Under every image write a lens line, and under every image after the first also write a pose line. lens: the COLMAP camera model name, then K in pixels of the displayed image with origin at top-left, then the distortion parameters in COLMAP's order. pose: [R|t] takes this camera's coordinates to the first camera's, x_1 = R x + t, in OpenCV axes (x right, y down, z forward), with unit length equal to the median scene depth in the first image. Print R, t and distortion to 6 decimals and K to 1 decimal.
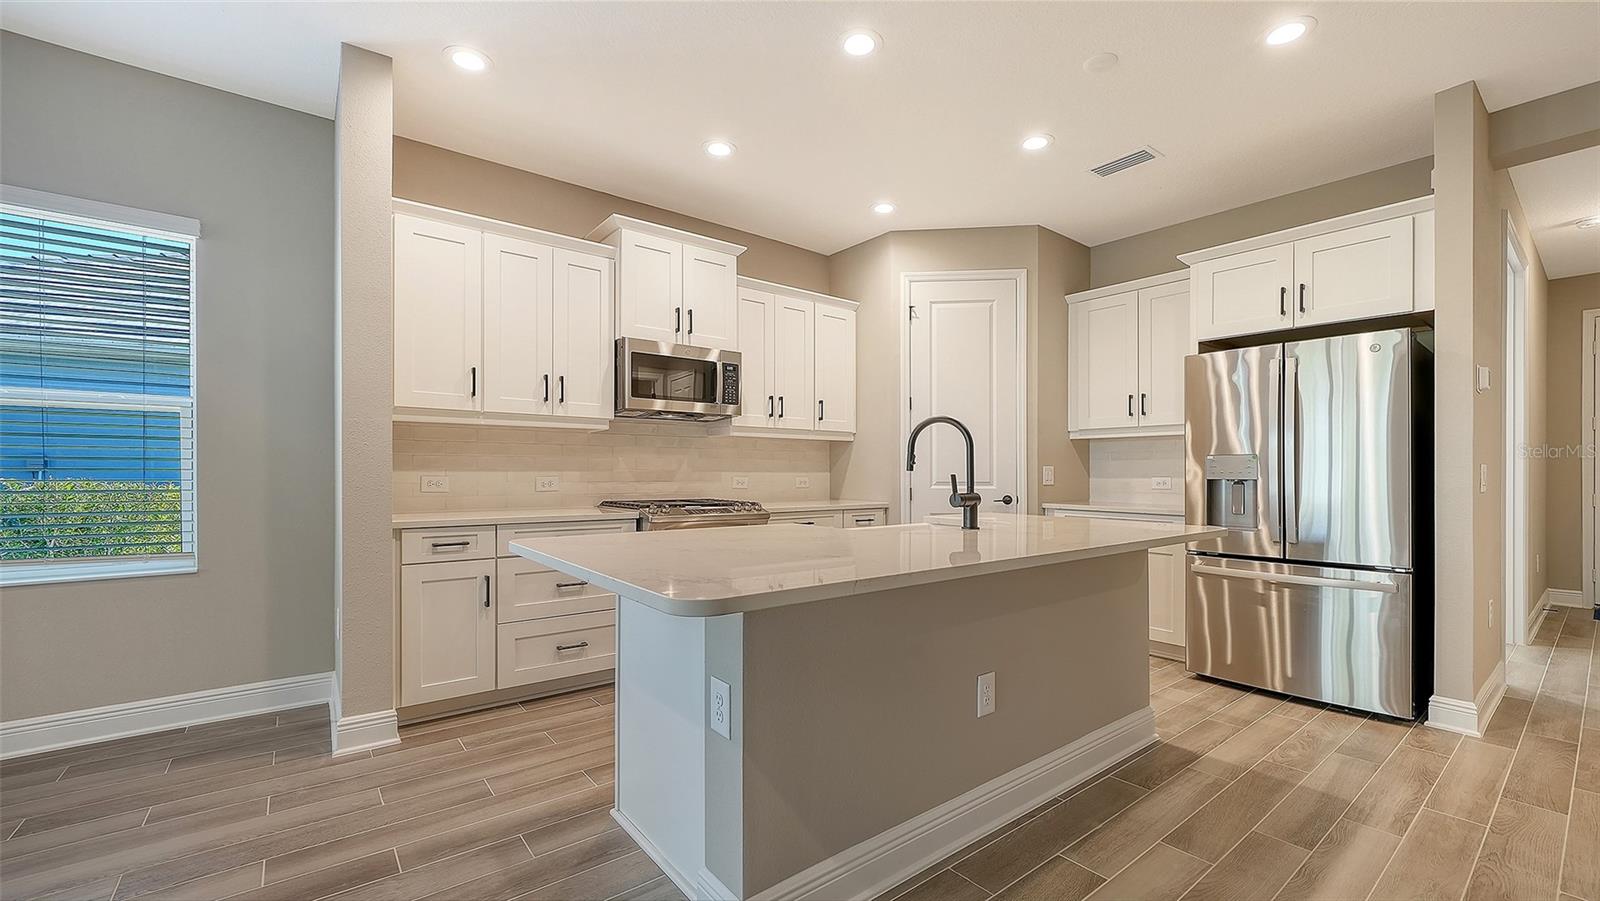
lens RADIAL K [[635.6, 0, 800.4], [0, 635.6, 462.3], [0, 0, 1]] dist [-0.006907, 0.000167]
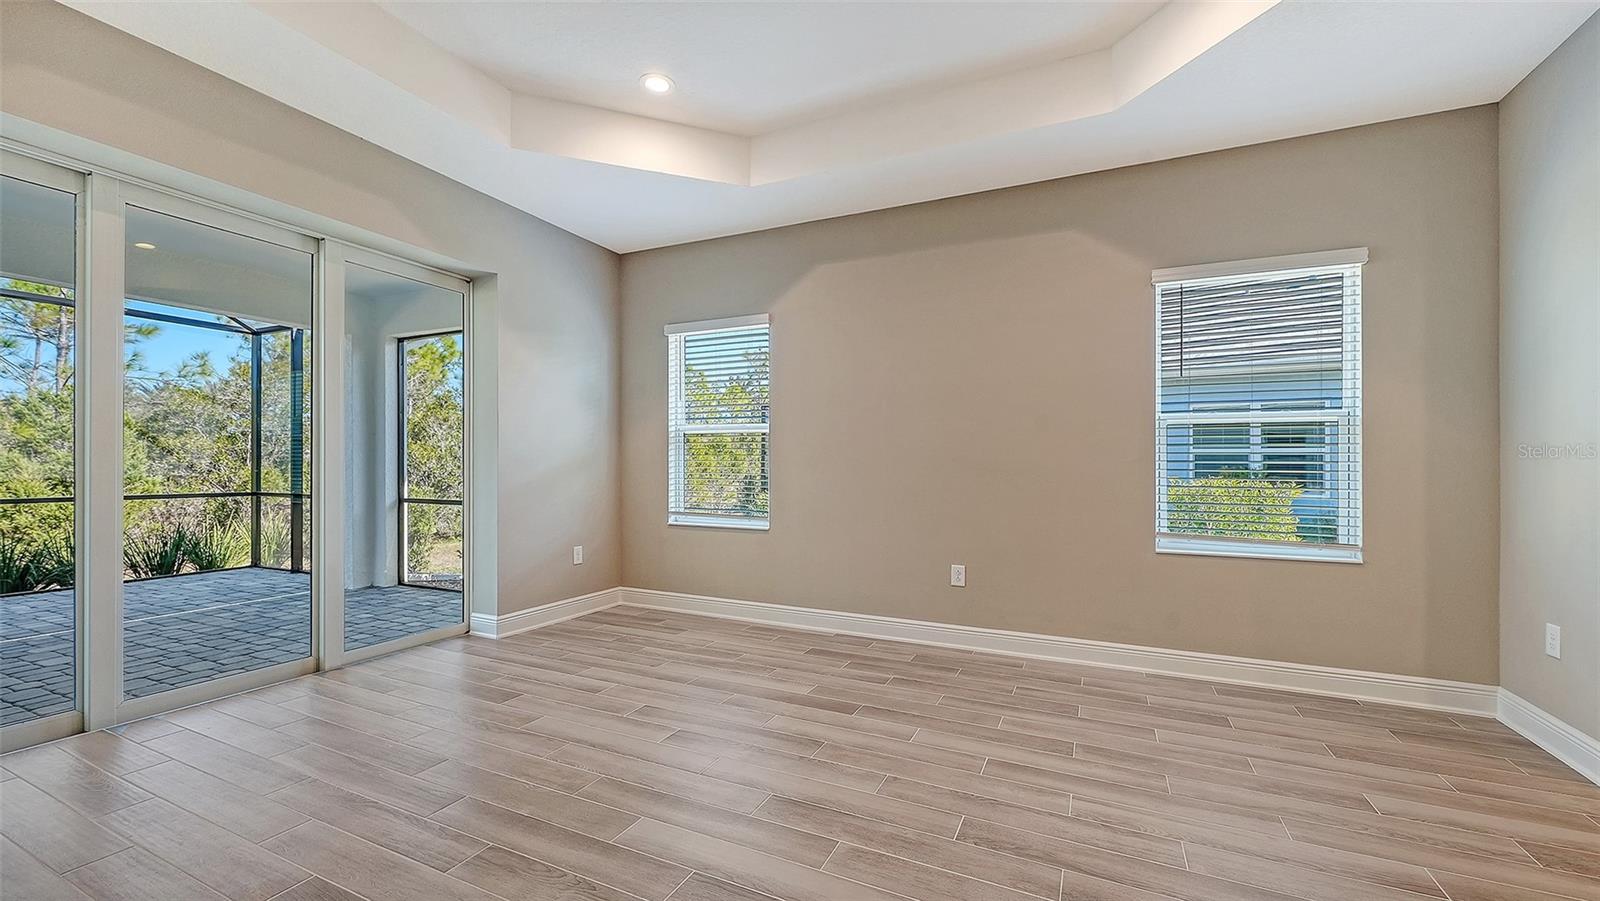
lens RADIAL K [[626.4, 0, 808.9], [0, 626.4, 465.6], [0, 0, 1]] dist [0.004831, -0.000240]
pose [[0.453485, -0.001317, -0.891263, -0.352582], [0.007141, 0.999972, 0.002156, -0.006655], [0.891235, -0.007342, 0.453482, -0.319339]]
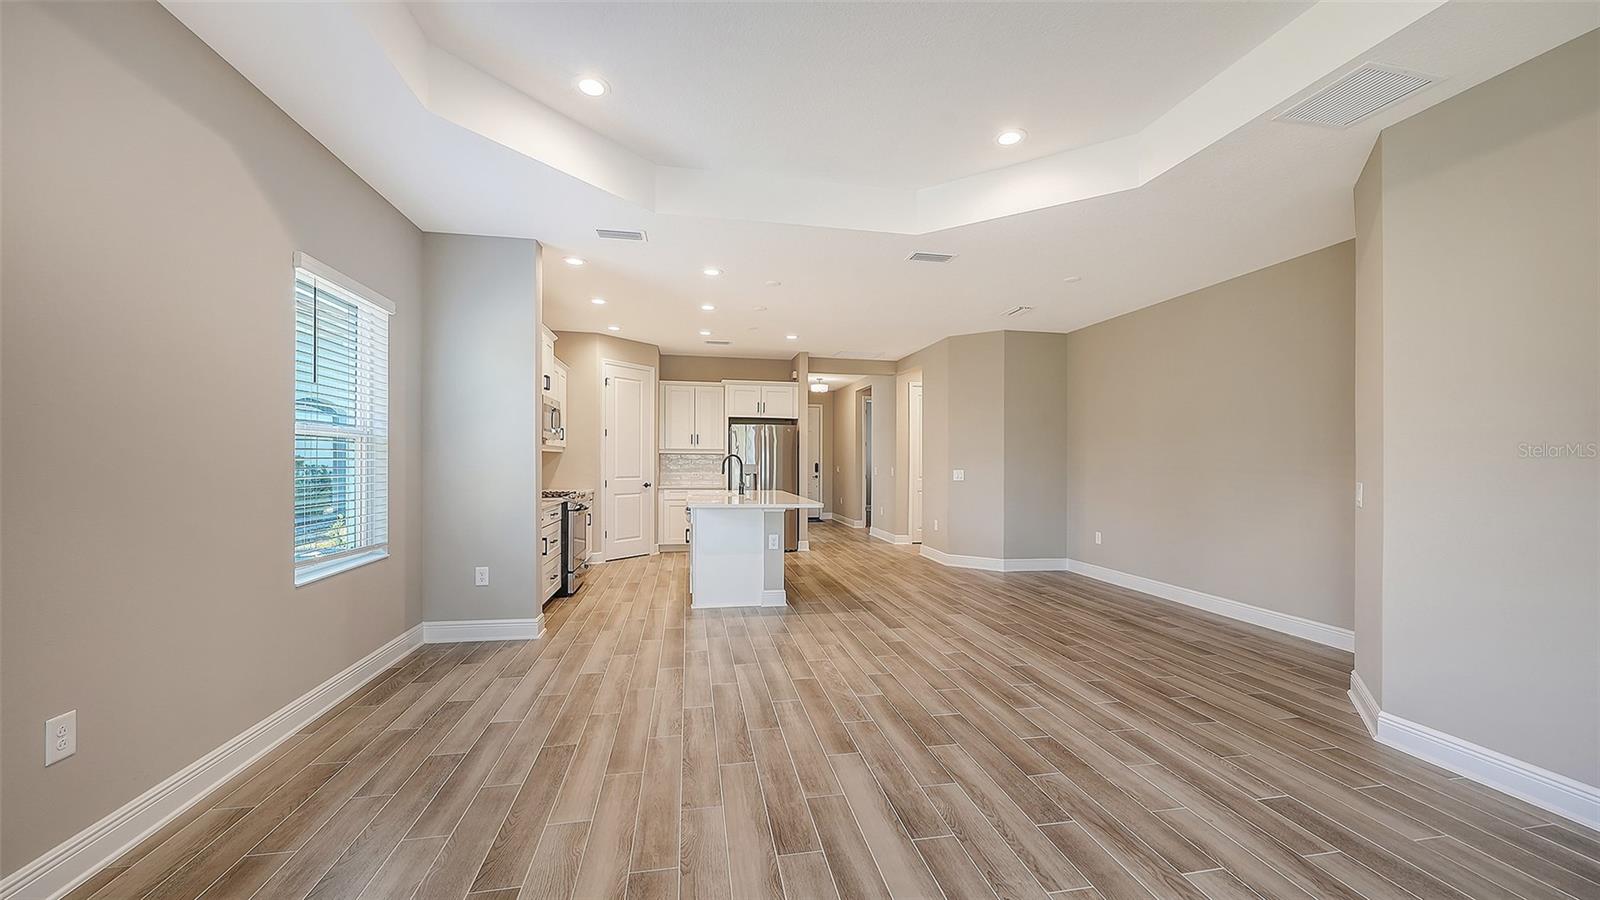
lens RADIAL K [[614.4, 0, 800.0], [0, 614.4, 450.0], [0, 0, 1]] dist [-0.001339, -0.000079]
pose [[0.457673, 0.017082, 0.888956, -1.477616], [-0.020181, 0.999757, -0.008821, -0.053354], [-0.888891, -0.013903, 0.457907, -0.346918]]
